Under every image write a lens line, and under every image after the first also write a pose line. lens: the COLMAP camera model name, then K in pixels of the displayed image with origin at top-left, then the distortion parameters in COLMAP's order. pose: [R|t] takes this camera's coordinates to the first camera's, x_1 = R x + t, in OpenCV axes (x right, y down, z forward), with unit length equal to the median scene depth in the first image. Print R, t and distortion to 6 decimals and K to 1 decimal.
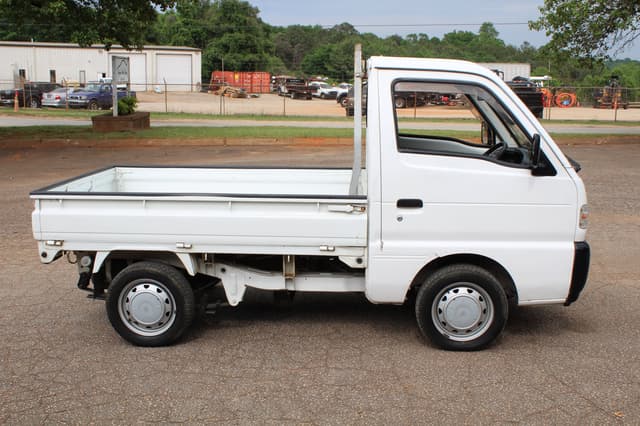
lens RADIAL K [[704.3, 0, 321.2], [0, 704.3, 230.2], [0, 0, 1]] dist [-0.067198, 0.000000]
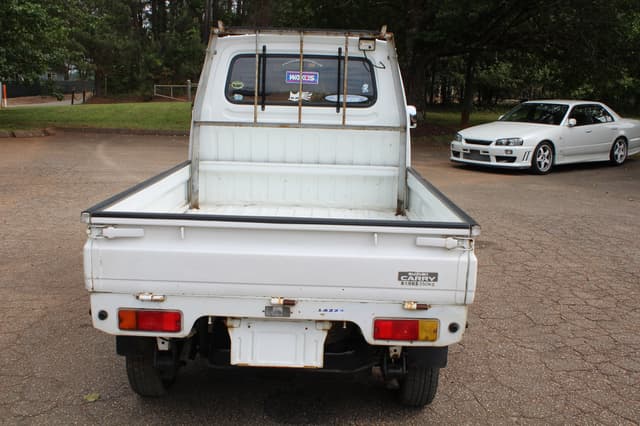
lens RADIAL K [[704.3, 0, 319.4], [0, 704.3, 215.3], [0, 0, 1]] dist [-0.067198, 0.000000]
pose [[-0.053244, -0.178917, 0.982422, -0.970556], [0.176373, 0.966666, 0.185607, -0.192966], [-0.982882, 0.183155, -0.019913, 1.105340]]
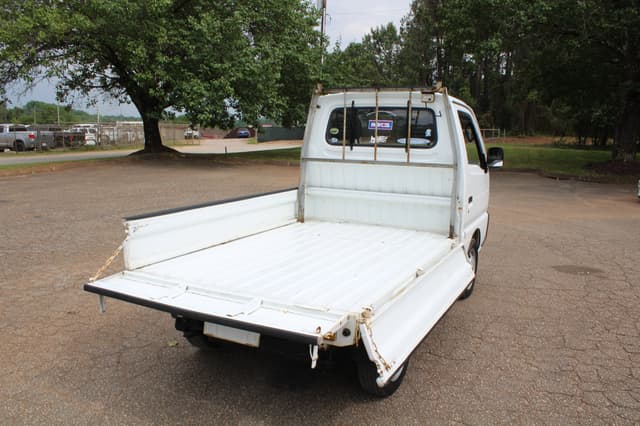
lens RADIAL K [[533.7, 0, 319.4], [0, 533.7, 224.4], [0, 0, 1]] dist [-0.132922, 0.087492]
pose [[0.405168, -0.161026, 0.899950, -0.887968], [0.175857, 0.979711, 0.096124, -0.134543], [-0.897170, 0.119316, 0.425265, 0.776836]]
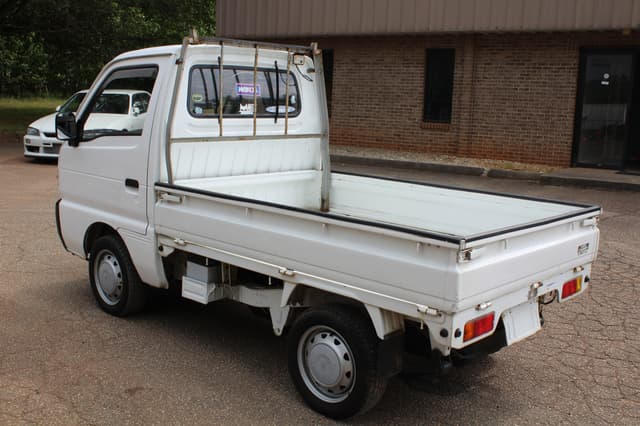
lens RADIAL K [[704.3, 0, 322.2], [0, 704.3, 215.9], [0, 0, 1]] dist [-0.067198, 0.000000]
pose [[-0.771780, -0.142456, 0.619728, -0.674818], [0.091507, 0.939559, 0.329933, -0.357926], [-0.629271, 0.311344, -0.712097, 1.798310]]
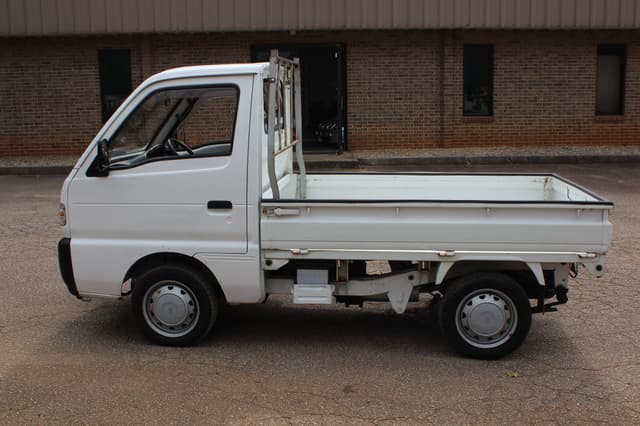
lens RADIAL K [[704.3, 0, 321.8], [0, 704.3, 217.8], [0, 0, 1]] dist [-0.067198, 0.000000]
pose [[-0.999318, -0.004096, 0.036694, -0.036382], [0.009995, 0.926703, 0.375661, -0.447192], [-0.035544, 0.375772, -0.926030, 2.150279]]
